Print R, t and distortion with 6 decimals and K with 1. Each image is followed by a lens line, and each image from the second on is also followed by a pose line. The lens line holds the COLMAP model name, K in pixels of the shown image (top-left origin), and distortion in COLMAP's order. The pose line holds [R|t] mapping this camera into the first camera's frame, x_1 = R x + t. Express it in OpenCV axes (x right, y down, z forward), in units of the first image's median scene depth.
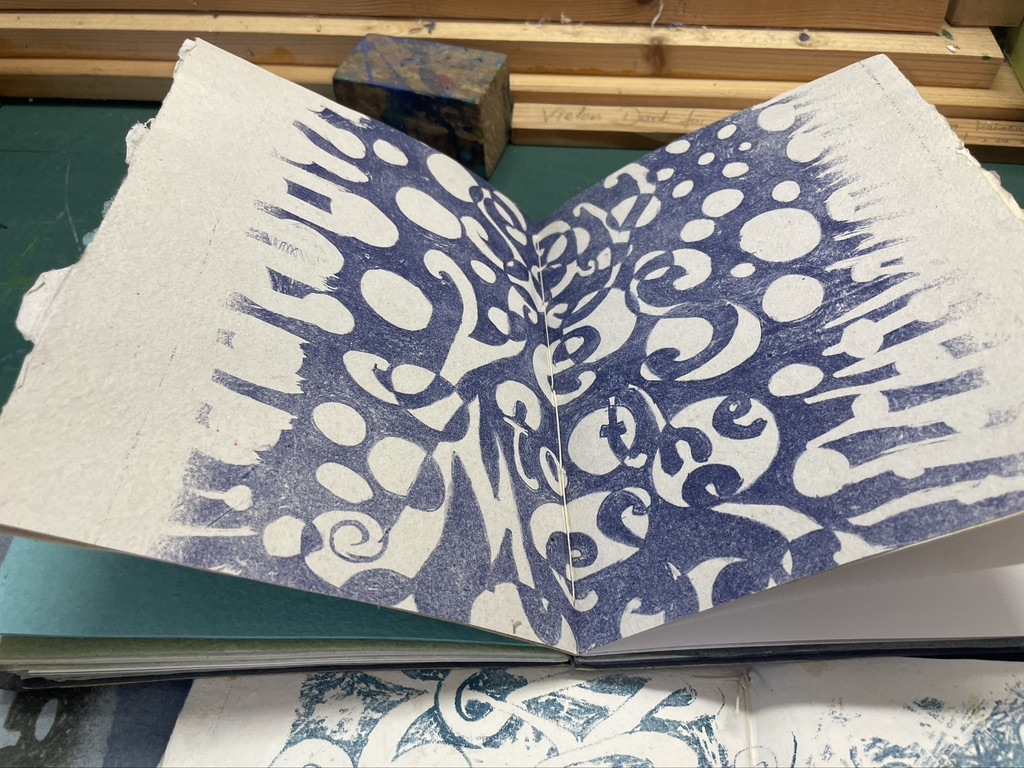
lens RADIAL K [[769.1, 0, 508.9], [0, 769.1, 389.9], [0, 0, 1]] dist [0.044855, -0.074590]
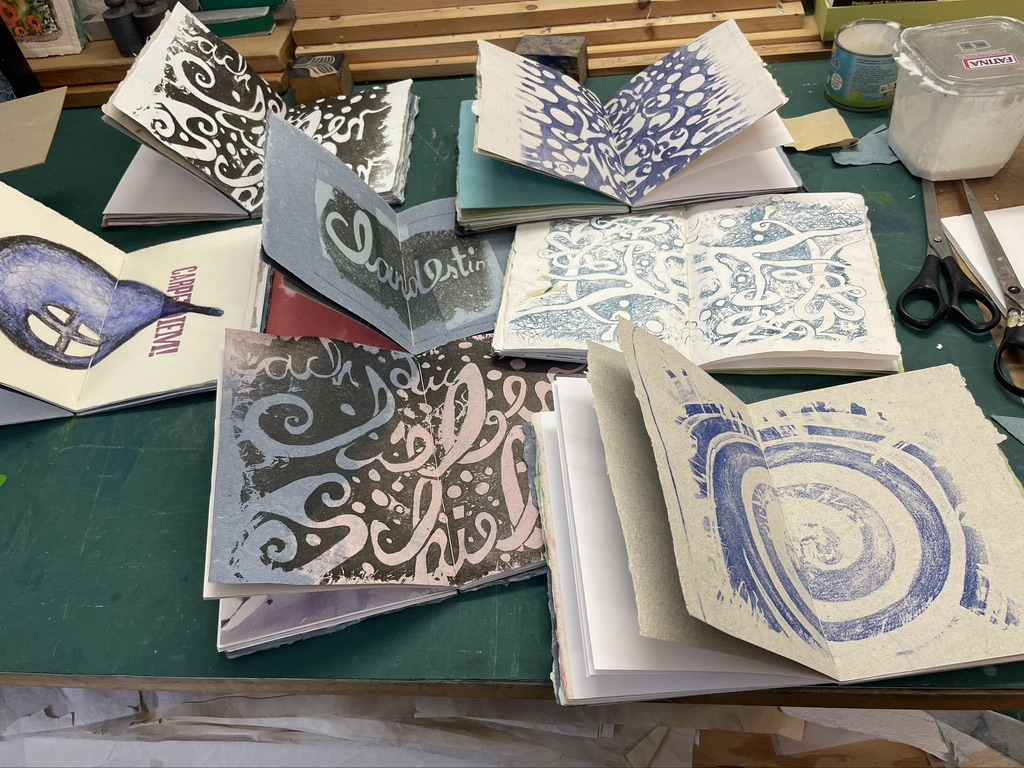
lens RADIAL K [[769.1, 0, 509.5], [0, 769.1, 381.1], [0, 0, 1]] dist [0.044855, -0.074590]
pose [[0.994772, -0.077266, -0.066777, -0.218413], [0.075260, 0.996649, -0.032054, 0.936484], [0.069029, 0.026861, 0.997253, -1.871952]]
